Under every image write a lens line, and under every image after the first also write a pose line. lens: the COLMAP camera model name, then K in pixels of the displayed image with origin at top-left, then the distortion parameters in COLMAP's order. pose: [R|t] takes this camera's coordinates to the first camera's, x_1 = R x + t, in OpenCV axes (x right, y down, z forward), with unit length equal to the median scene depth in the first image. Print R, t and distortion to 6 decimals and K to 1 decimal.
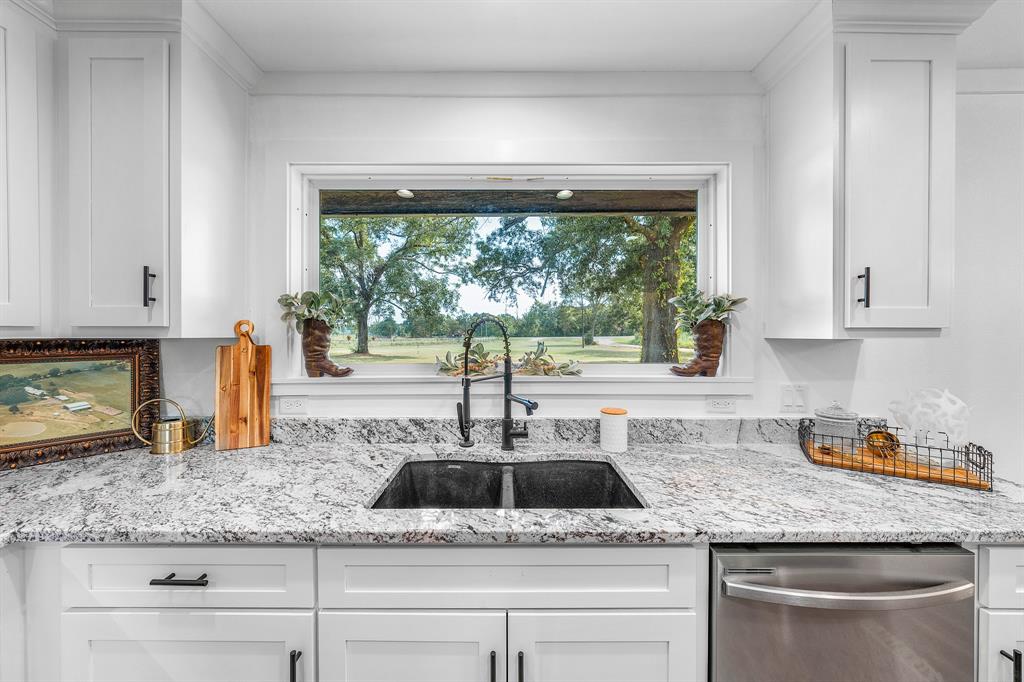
lens RADIAL K [[358.0, 0, 510.2], [0, 358.0, 335.5], [0, 0, 1]] dist [-0.000260, -0.000019]
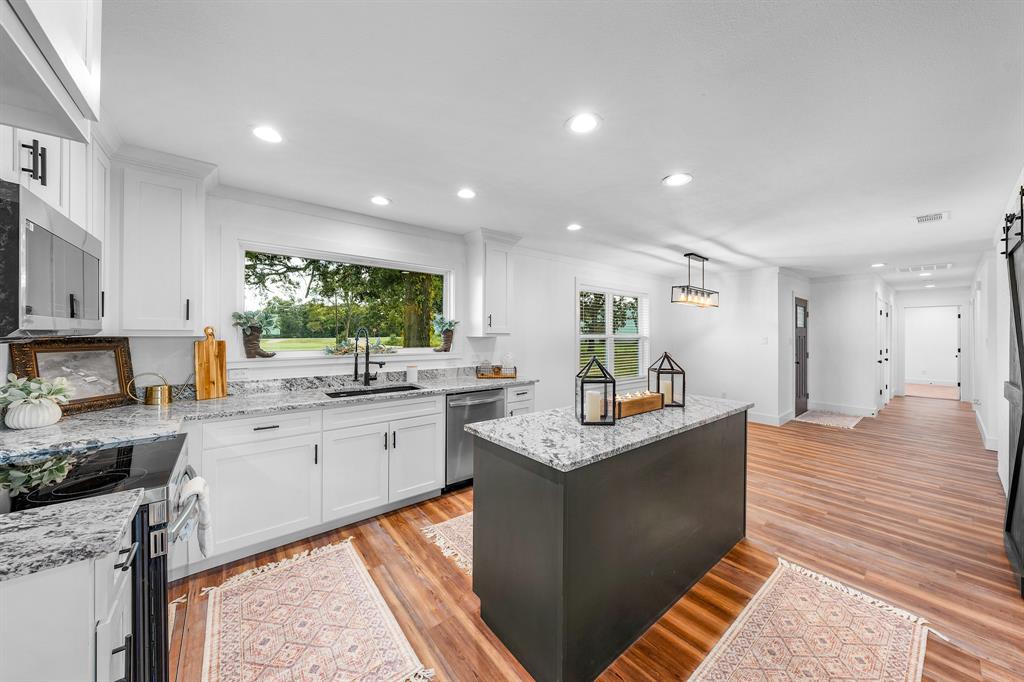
lens RADIAL K [[349.5, 0, 511.4], [0, 349.5, 335.6], [0, 0, 1]] dist [-0.000173, -0.000111]
pose [[0.782618, 0.002045, 0.622499, -0.641387], [-0.000668, 0.999997, -0.002445, 0.005566], [-0.622502, 0.001498, 0.782617, -1.241592]]
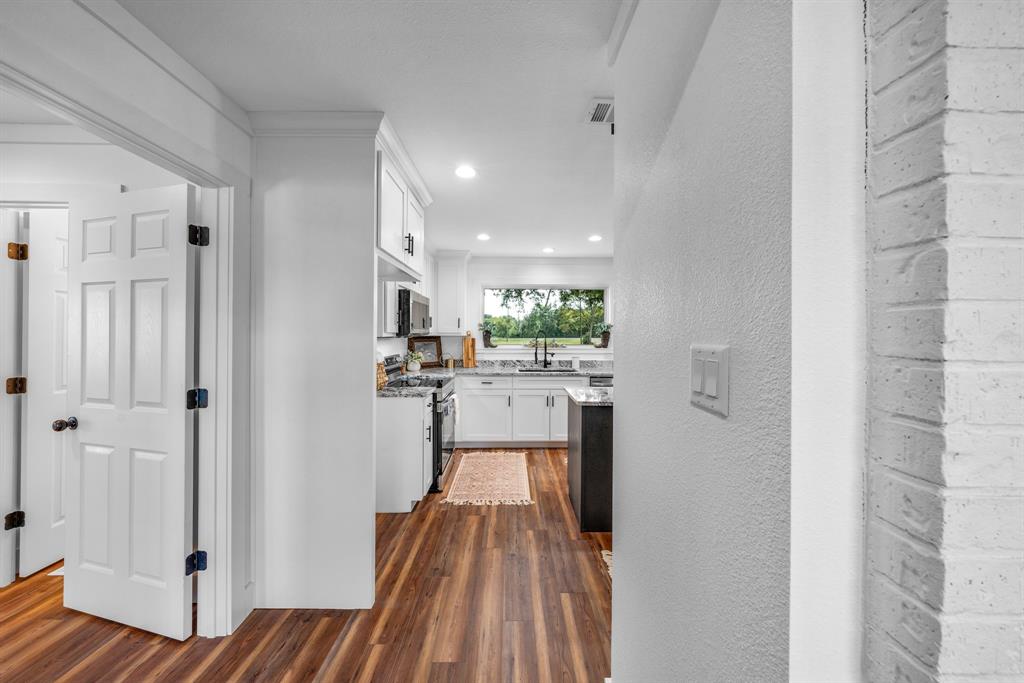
lens RADIAL K [[349.5, 0, 511.4], [0, 349.5, 336.1], [0, 0, 1]] dist [-0.000173, -0.000111]
pose [[0.999990, 0.004394, 0.001168, -0.331887], [-0.004393, 0.999990, -0.000812, 0.009169], [-0.001172, 0.000807, 0.999999, -2.325176]]
